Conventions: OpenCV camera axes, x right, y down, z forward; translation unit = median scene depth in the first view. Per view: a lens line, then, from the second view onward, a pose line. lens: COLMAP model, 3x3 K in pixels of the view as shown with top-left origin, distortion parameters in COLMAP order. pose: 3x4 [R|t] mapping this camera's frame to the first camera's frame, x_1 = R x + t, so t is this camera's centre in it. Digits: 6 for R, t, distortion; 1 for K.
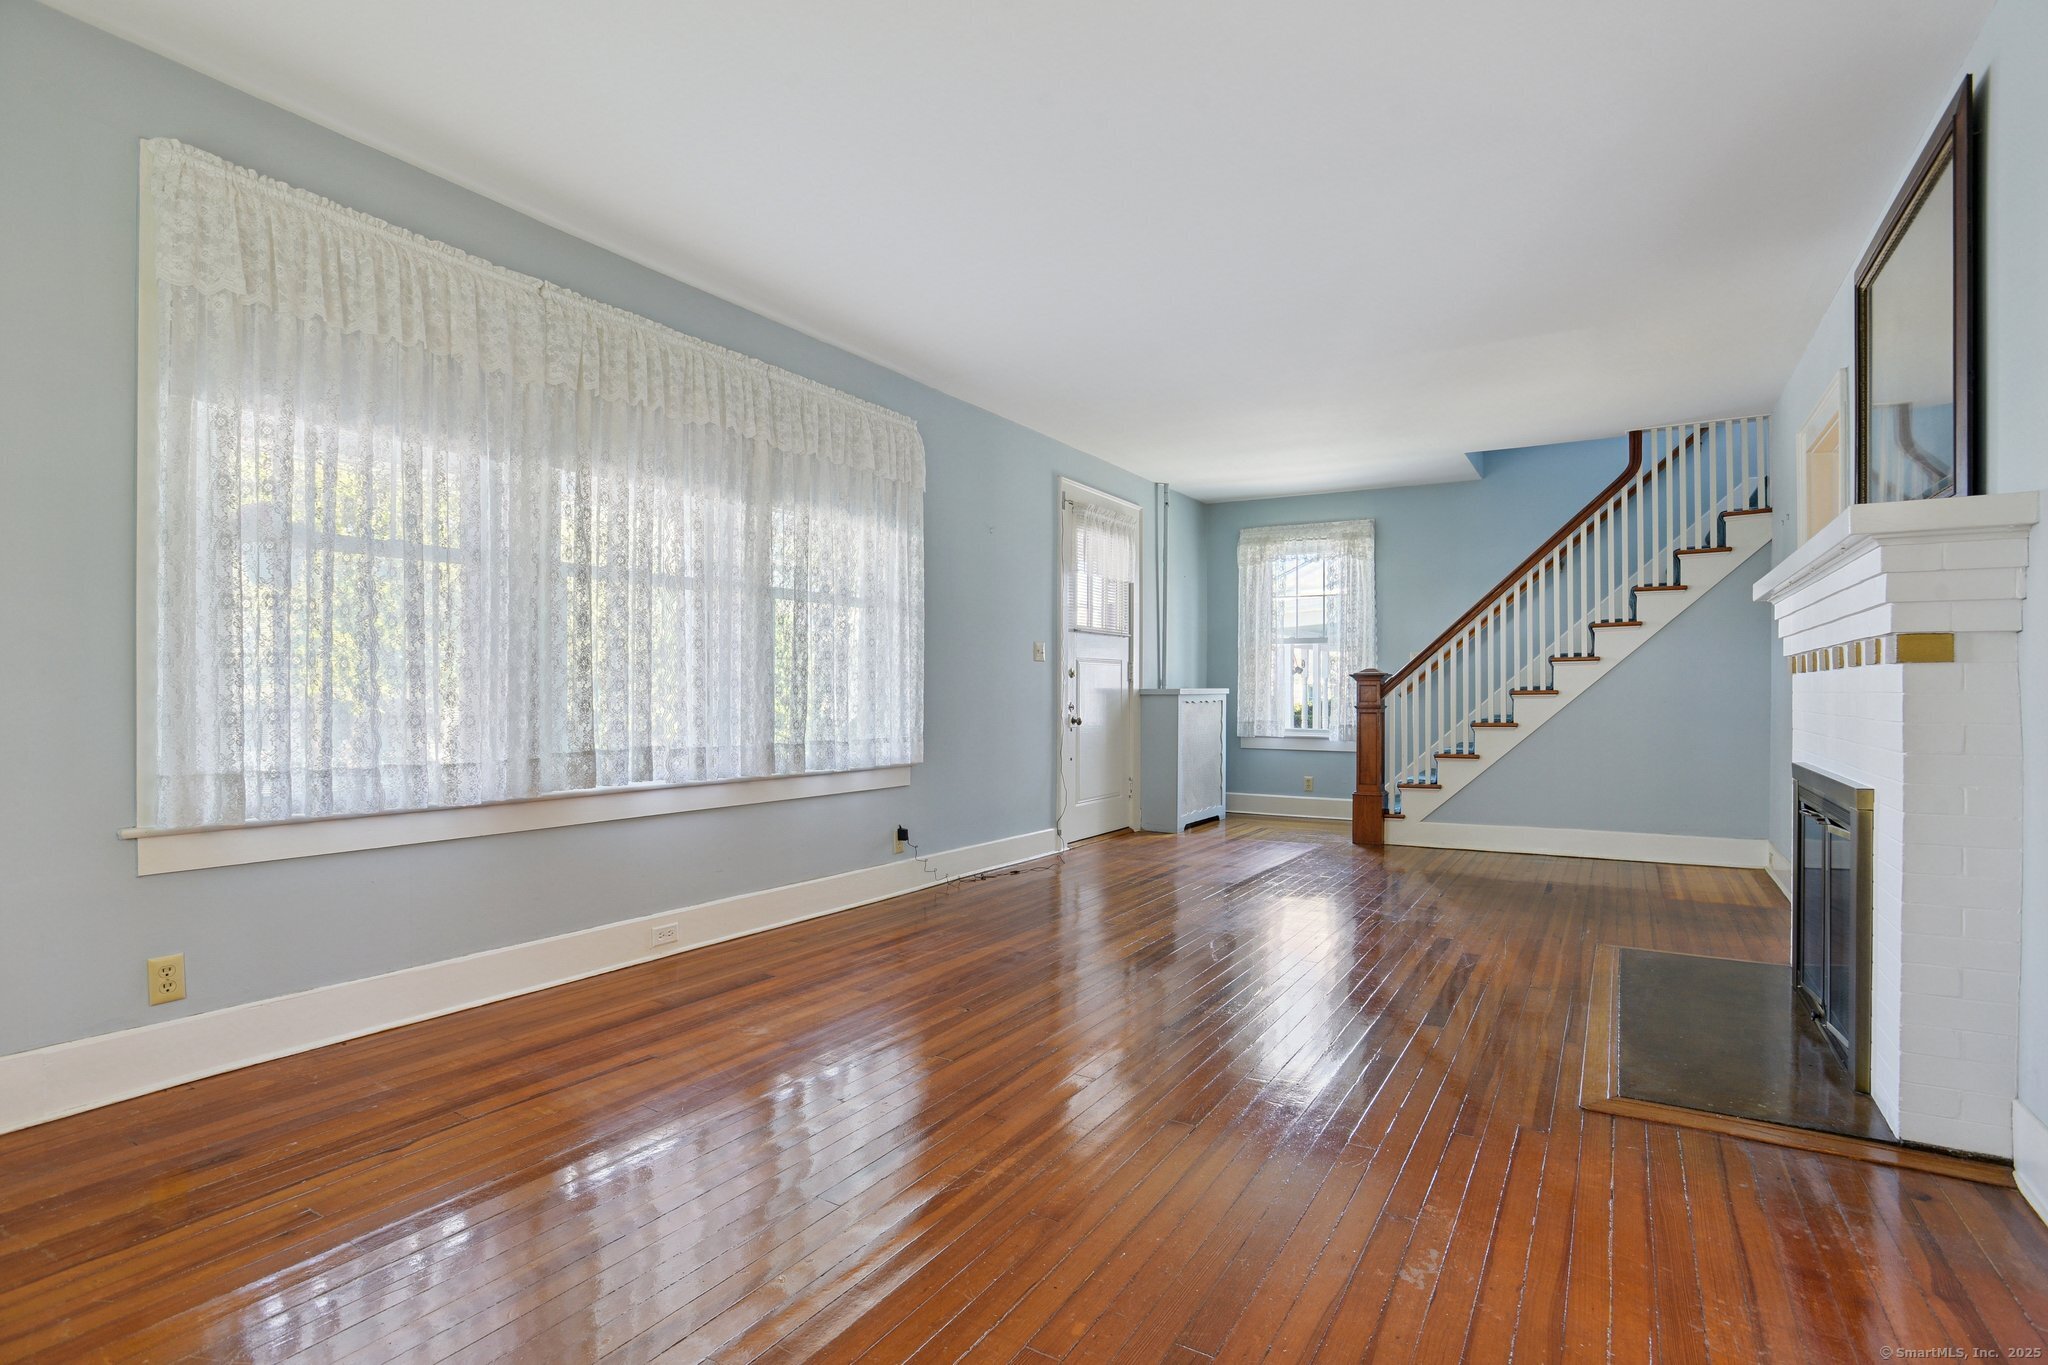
lens RADIAL K [[994.8, 0, 1039.9], [0, 994.8, 691.7], [0, 0, 1]] dist [-0.065992, 0.028598]
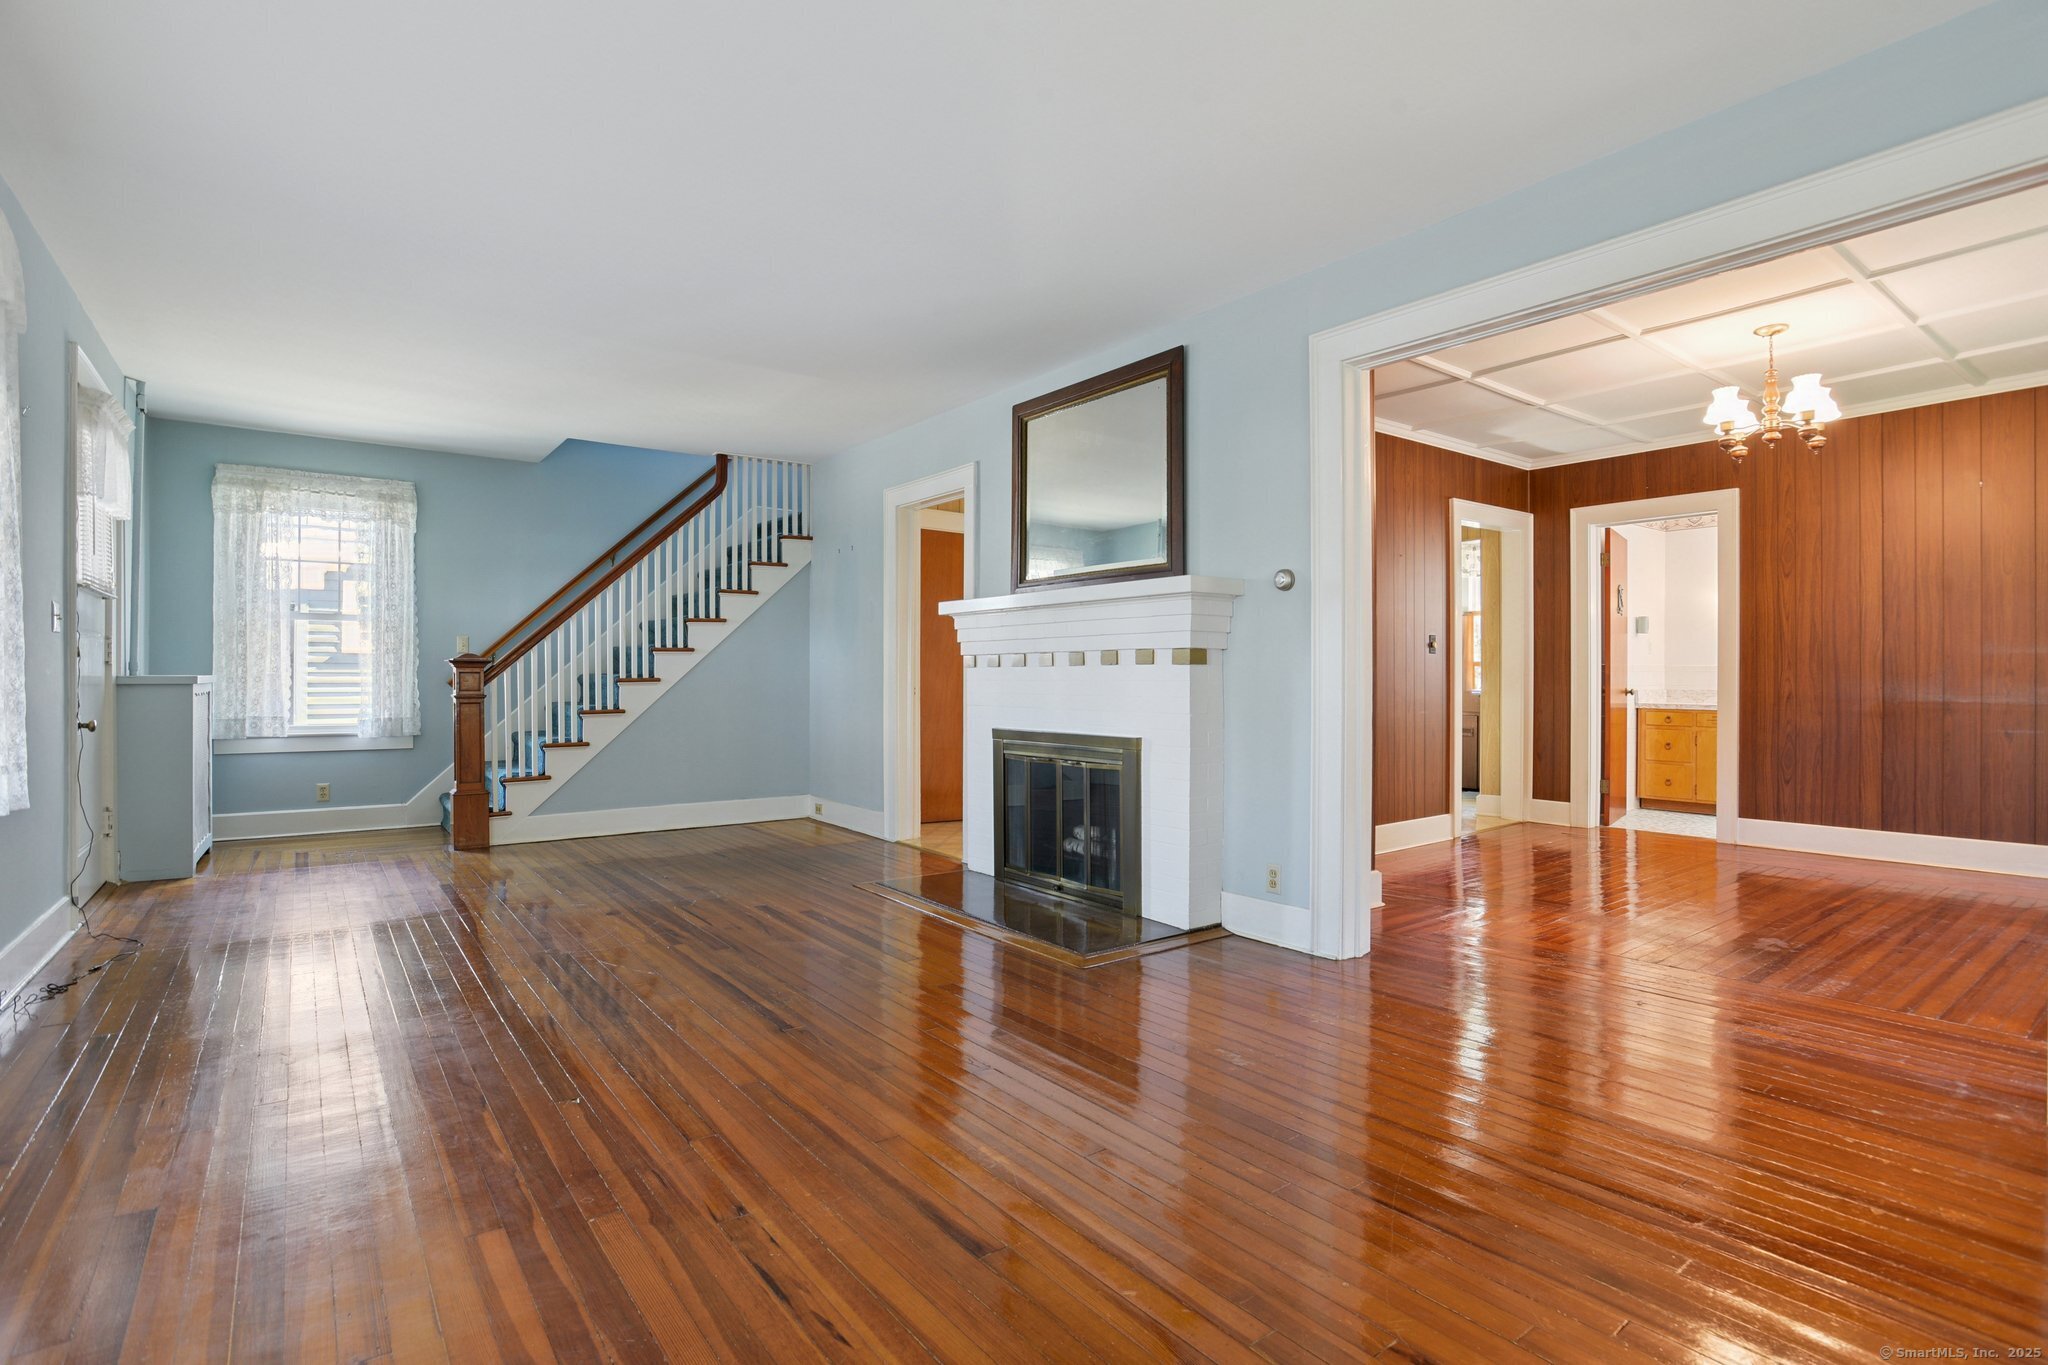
lens RADIAL K [[994.8, 0, 1039.9], [0, 994.8, 691.7], [0, 0, 1]] dist [-0.065992, 0.028598]
pose [[0.366853, -0.013162, 0.930186, -0.303451], [-0.000248, 0.999898, 0.014247, -0.001695], [-0.930279, -0.005457, 0.366813, 0.189157]]
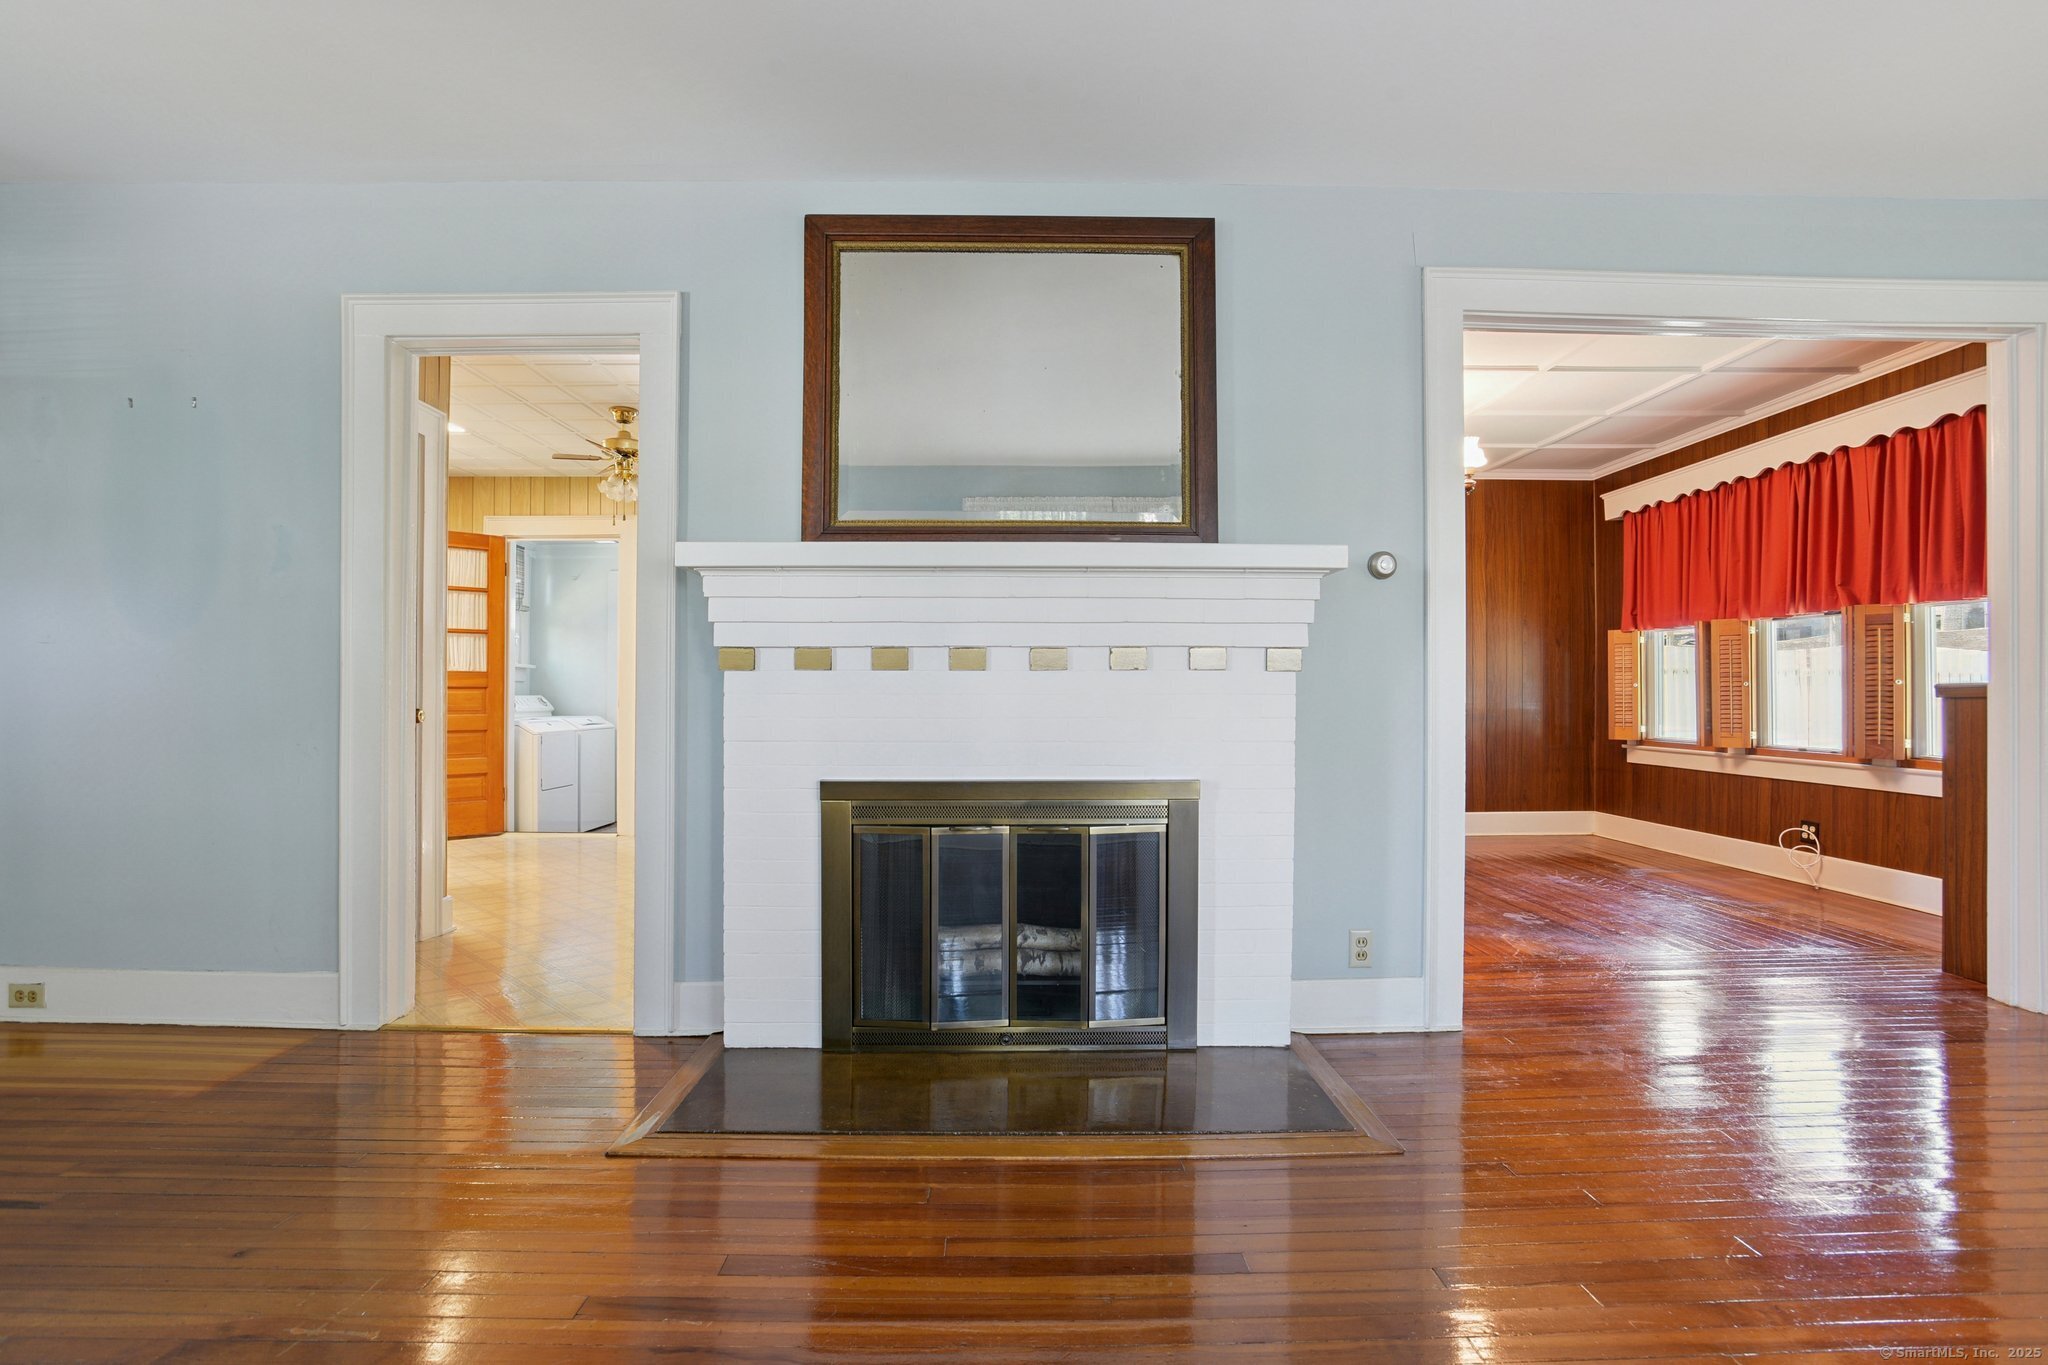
lens RADIAL K [[994.8, 0, 1039.9], [0, 994.8, 691.7], [0, 0, 1]] dist [-0.065992, 0.028598]
pose [[-0.523367, -0.005866, 0.852087, -0.010543], [-0.001769, 0.999982, 0.005798, -0.003124], [-0.852105, 0.001527, -0.523368, 0.645303]]
